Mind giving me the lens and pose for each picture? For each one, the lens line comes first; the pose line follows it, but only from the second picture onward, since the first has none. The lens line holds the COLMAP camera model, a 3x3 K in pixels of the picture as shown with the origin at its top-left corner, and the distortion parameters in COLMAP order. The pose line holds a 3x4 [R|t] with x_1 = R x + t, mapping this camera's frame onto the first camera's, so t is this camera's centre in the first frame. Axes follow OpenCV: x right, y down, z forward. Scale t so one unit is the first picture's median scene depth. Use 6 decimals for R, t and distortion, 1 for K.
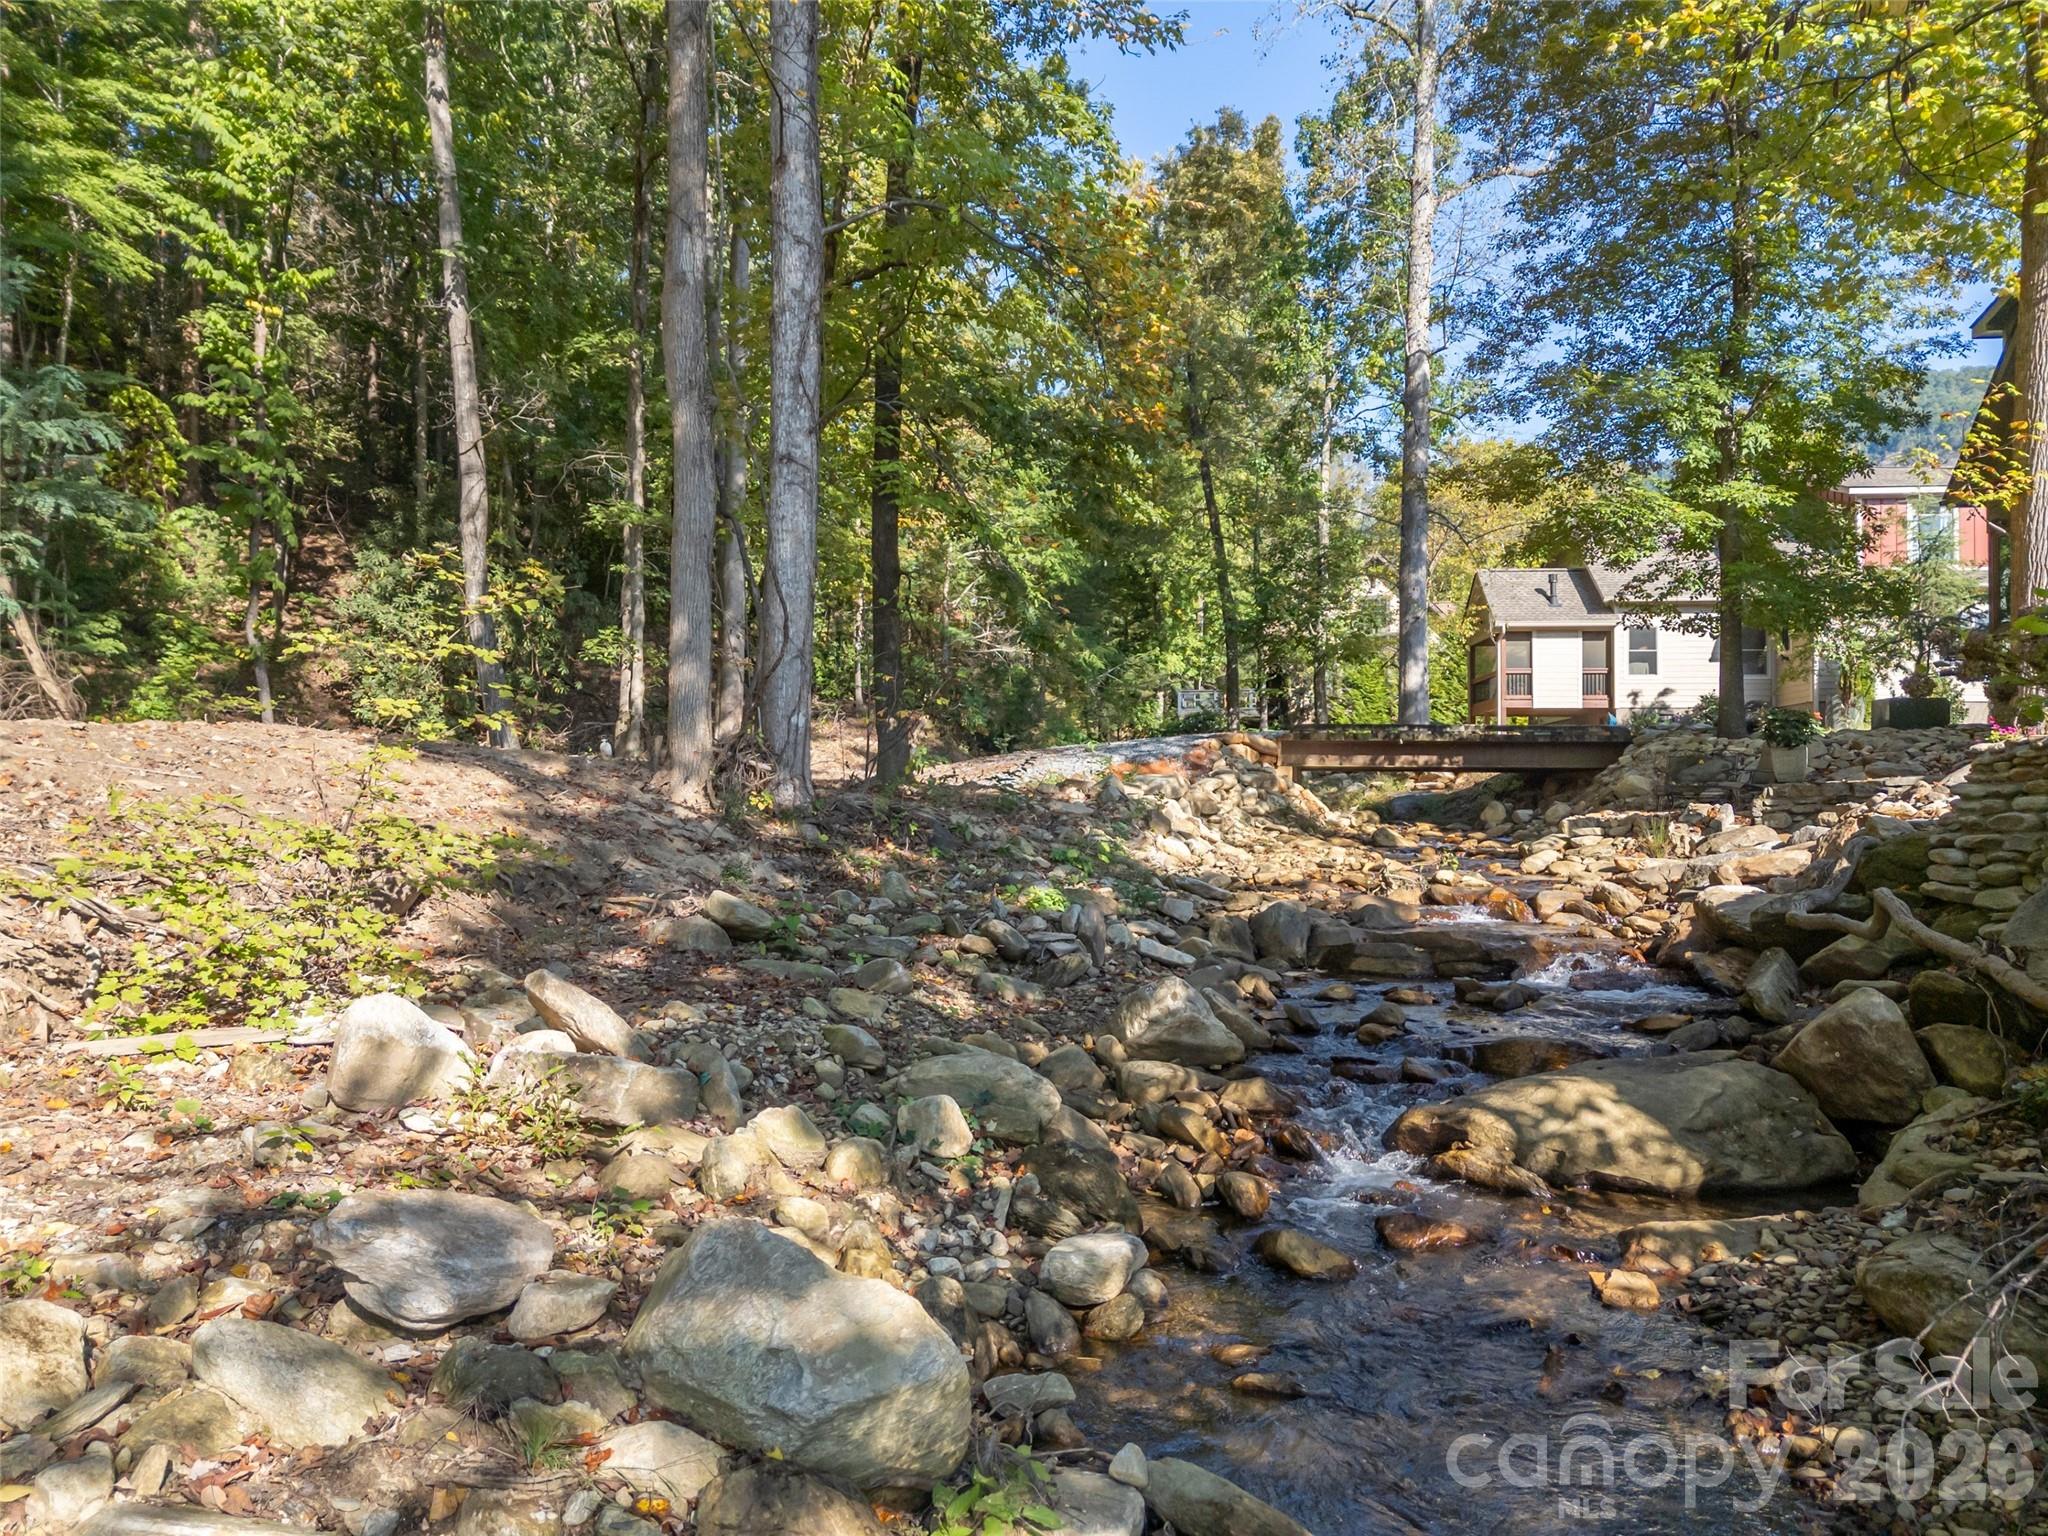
lens RADIAL K [[1504.3, 0, 1023.8], [0, 1504.3, 774.6], [0, 0, 1]] dist [0.087889, -0.058146]
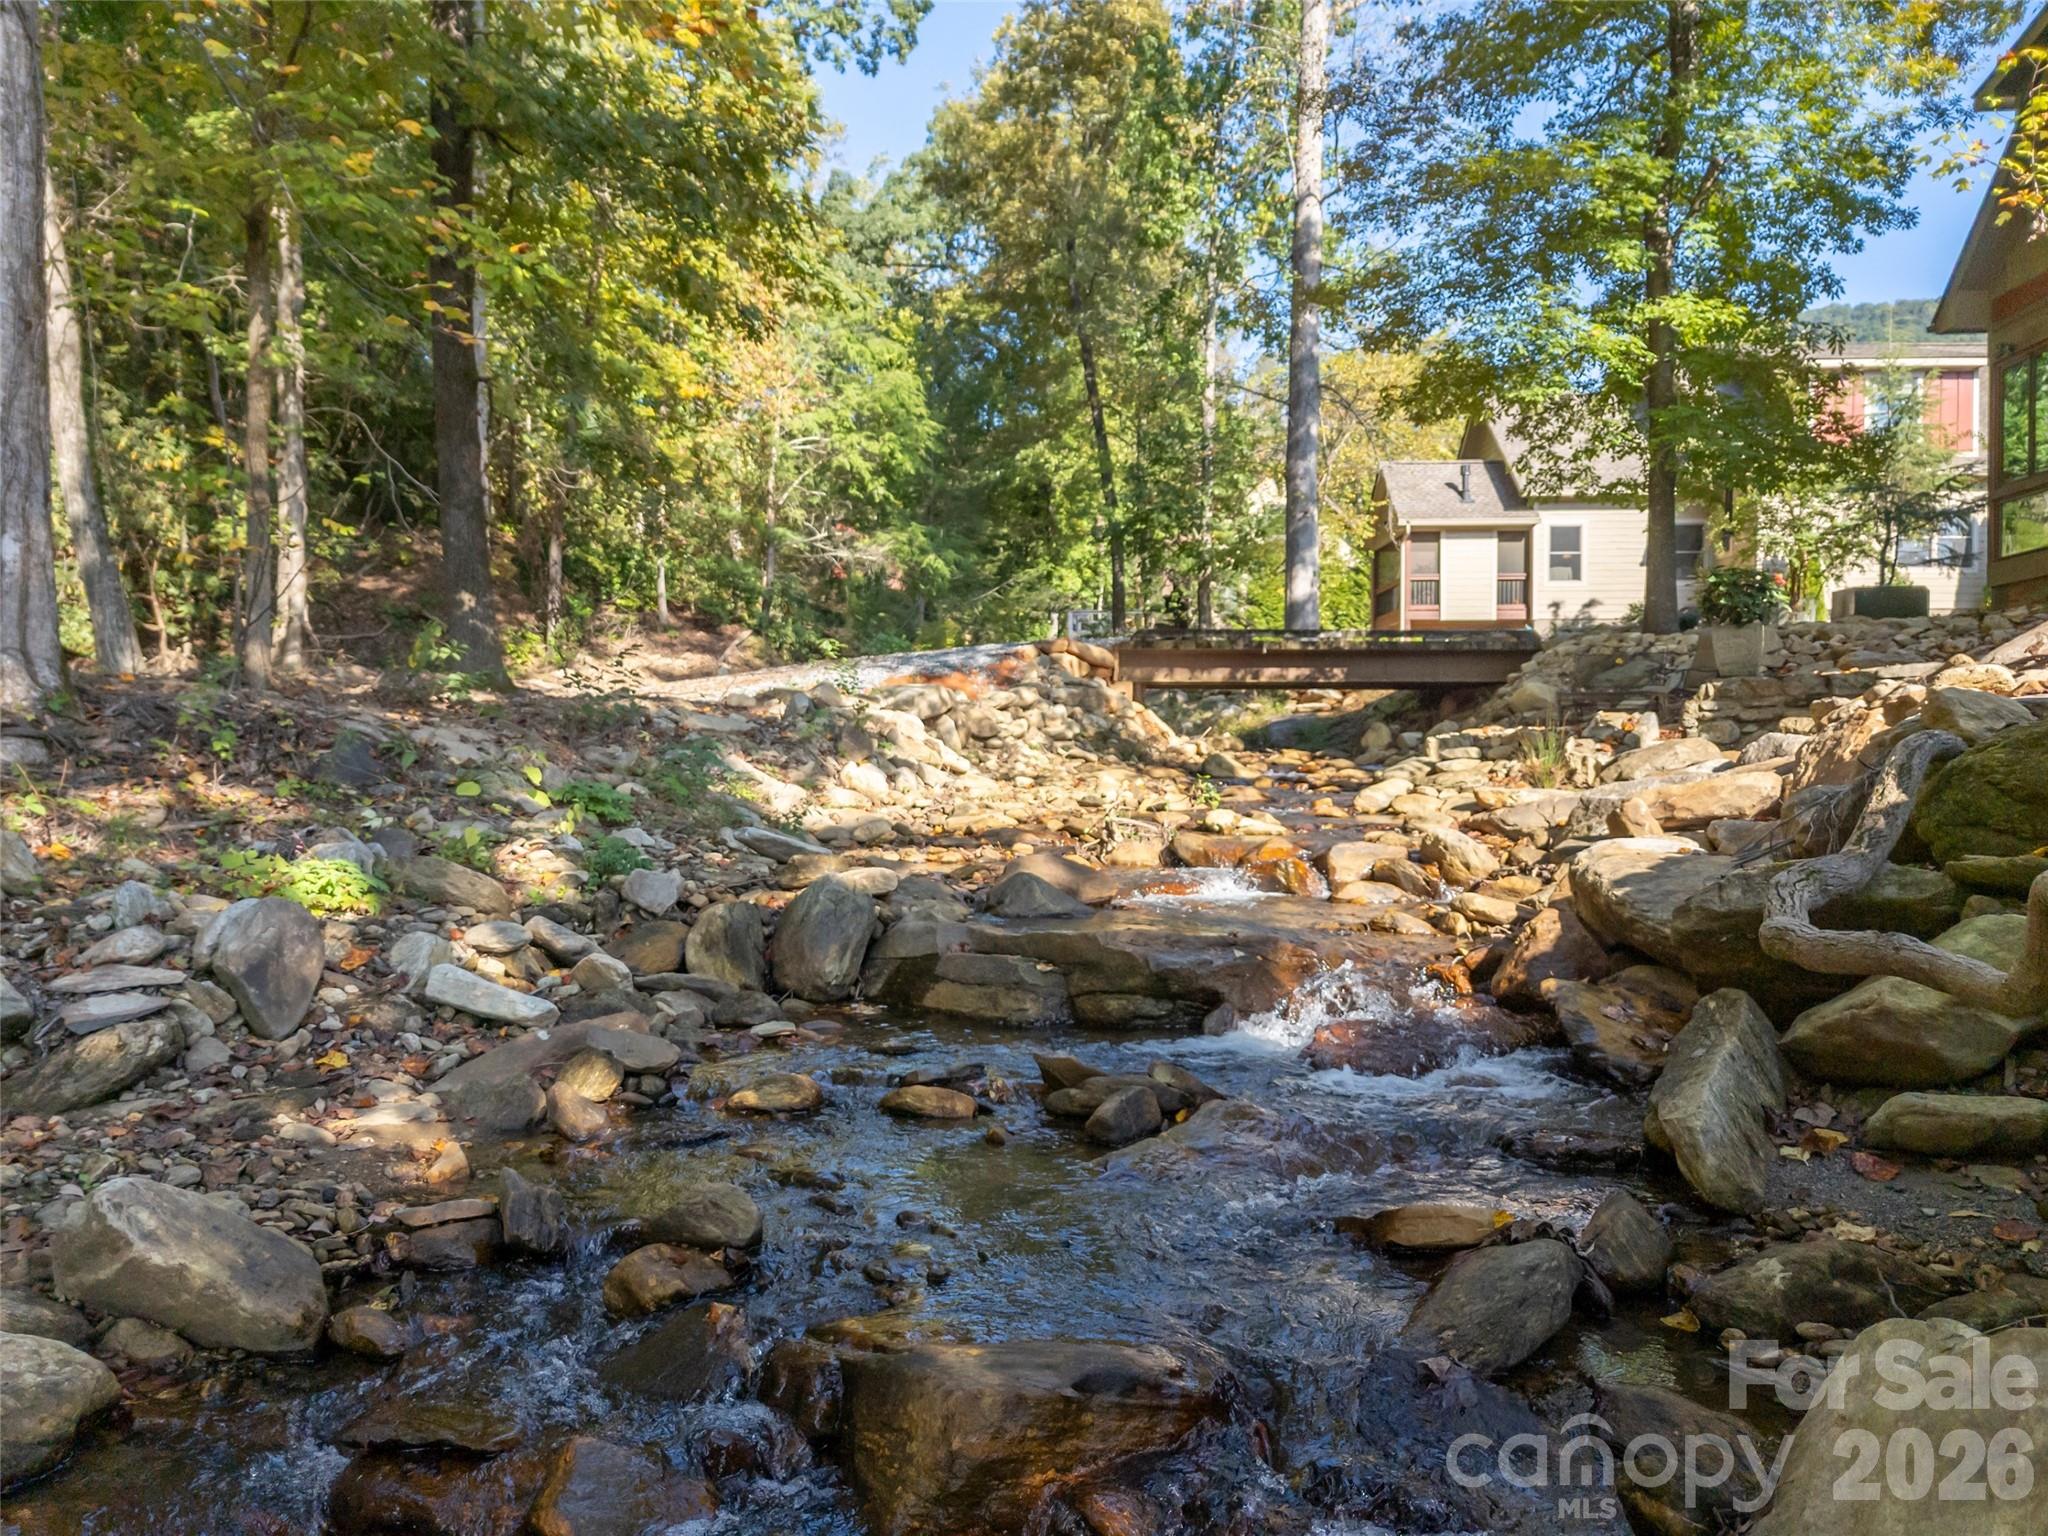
lens RADIAL K [[1504.3, 0, 1026.0], [0, 1504.3, 766.3], [0, 0, 1]] dist [0.087889, -0.058146]
pose [[0.999330, -0.006918, 0.035953, 0.099357], [0.005635, 0.999347, 0.035686, 0.012012], [-0.036176, -0.035459, 0.998716, 0.207248]]
